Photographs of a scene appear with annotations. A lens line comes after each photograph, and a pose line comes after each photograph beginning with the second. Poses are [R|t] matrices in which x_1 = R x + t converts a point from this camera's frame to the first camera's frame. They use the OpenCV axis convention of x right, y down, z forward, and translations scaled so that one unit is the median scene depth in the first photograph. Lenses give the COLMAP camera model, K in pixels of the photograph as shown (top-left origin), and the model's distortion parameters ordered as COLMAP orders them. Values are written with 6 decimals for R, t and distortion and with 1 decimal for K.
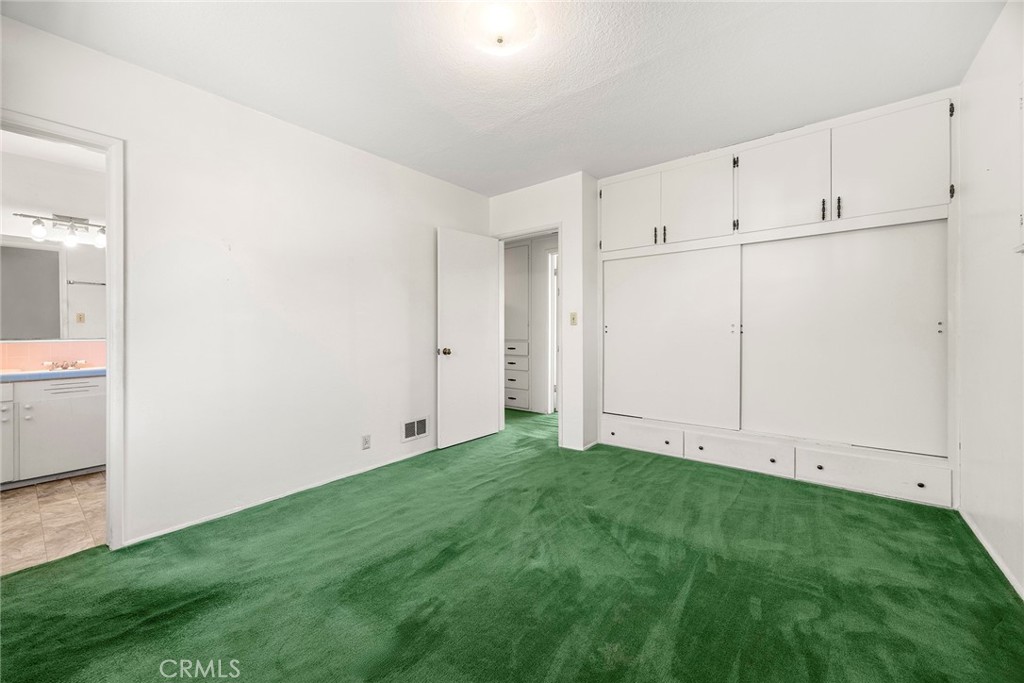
lens RADIAL K [[399.8, 0, 505.7], [0, 399.8, 333.2], [0, 0, 1]] dist [-0.000448, -0.000001]
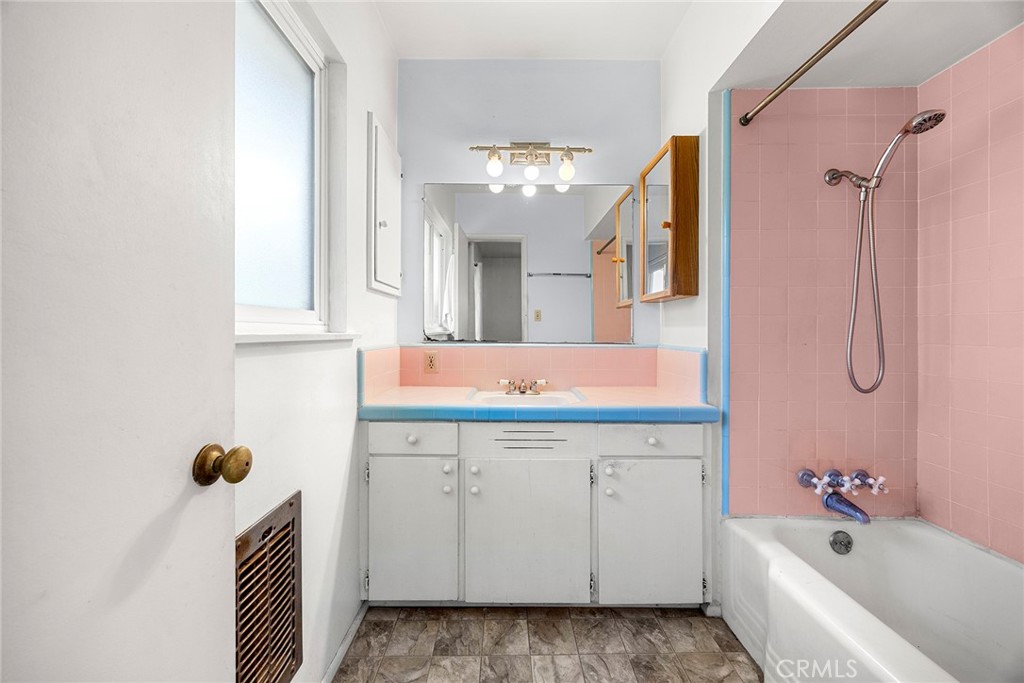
lens RADIAL K [[399.8, 0, 505.7], [0, 399.8, 333.2], [0, 0, 1]] dist [-0.000448, -0.000001]
pose [[0.629625, 0.000836, -0.776899, -0.654358], [-0.002074, 0.999998, -0.000605, 0.000917], [0.776896, 0.001992, 0.629625, 0.603366]]
